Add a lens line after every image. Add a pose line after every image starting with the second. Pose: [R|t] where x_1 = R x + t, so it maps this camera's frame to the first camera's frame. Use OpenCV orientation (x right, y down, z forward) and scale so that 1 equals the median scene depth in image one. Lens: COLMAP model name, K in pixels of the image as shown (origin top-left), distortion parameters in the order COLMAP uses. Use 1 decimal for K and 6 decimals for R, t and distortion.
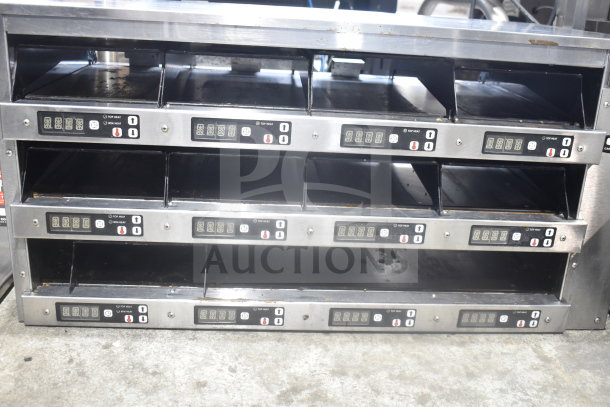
lens RADIAL K [[640.0, 0, 305.0], [0, 640.0, 203.5], [0, 0, 1]] dist [-0.053736, 0.003806]
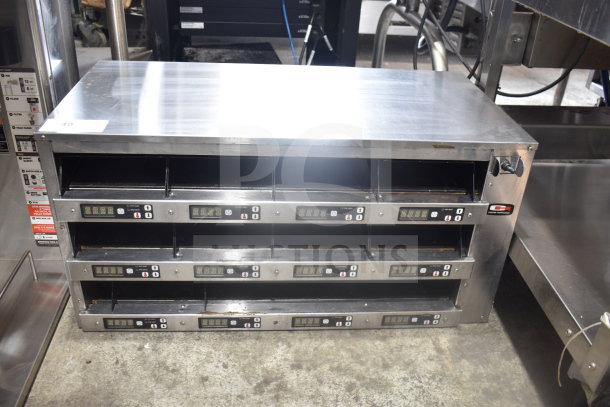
lens RADIAL K [[569.1, 0, 305.0], [0, 569.1, 203.5], [0, 0, 1]] dist [-0.054272, -0.002691]
pose [[0.999982, -0.005436, -0.002353, 0.074937], [0.005813, 0.977104, 0.212684, -0.373157], [0.001143, -0.212694, 0.977118, -0.208268]]
